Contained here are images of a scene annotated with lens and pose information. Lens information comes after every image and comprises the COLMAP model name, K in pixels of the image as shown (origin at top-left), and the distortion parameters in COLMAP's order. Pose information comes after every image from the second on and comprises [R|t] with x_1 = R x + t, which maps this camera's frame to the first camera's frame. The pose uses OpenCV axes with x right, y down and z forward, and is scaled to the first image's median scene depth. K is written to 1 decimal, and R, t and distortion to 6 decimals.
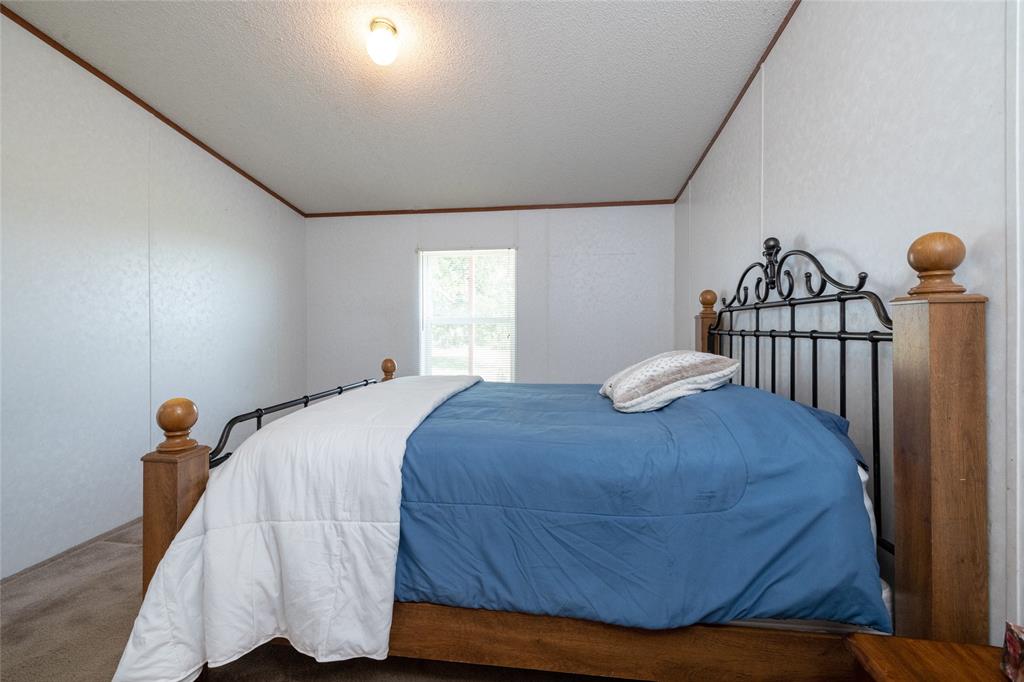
lens RADIAL K [[424.6, 0, 513.7], [0, 424.6, 332.6], [0, 0, 1]] dist [-0.010779, -0.001065]
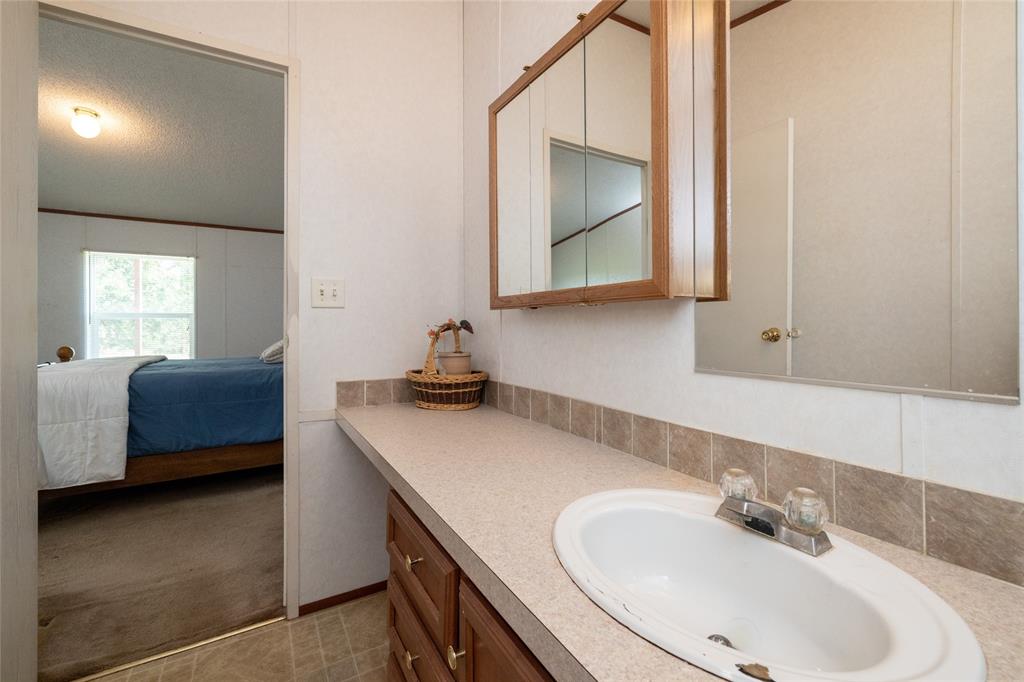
lens RADIAL K [[424.6, 0, 517.8], [0, 424.6, 330.5], [0, 0, 1]] dist [-0.010779, -0.001065]
pose [[0.785726, -0.006286, 0.618542, -0.028822], [0.007770, 0.999970, 0.000292, 0.034266], [-0.618525, 0.004576, 0.785751, -0.884470]]
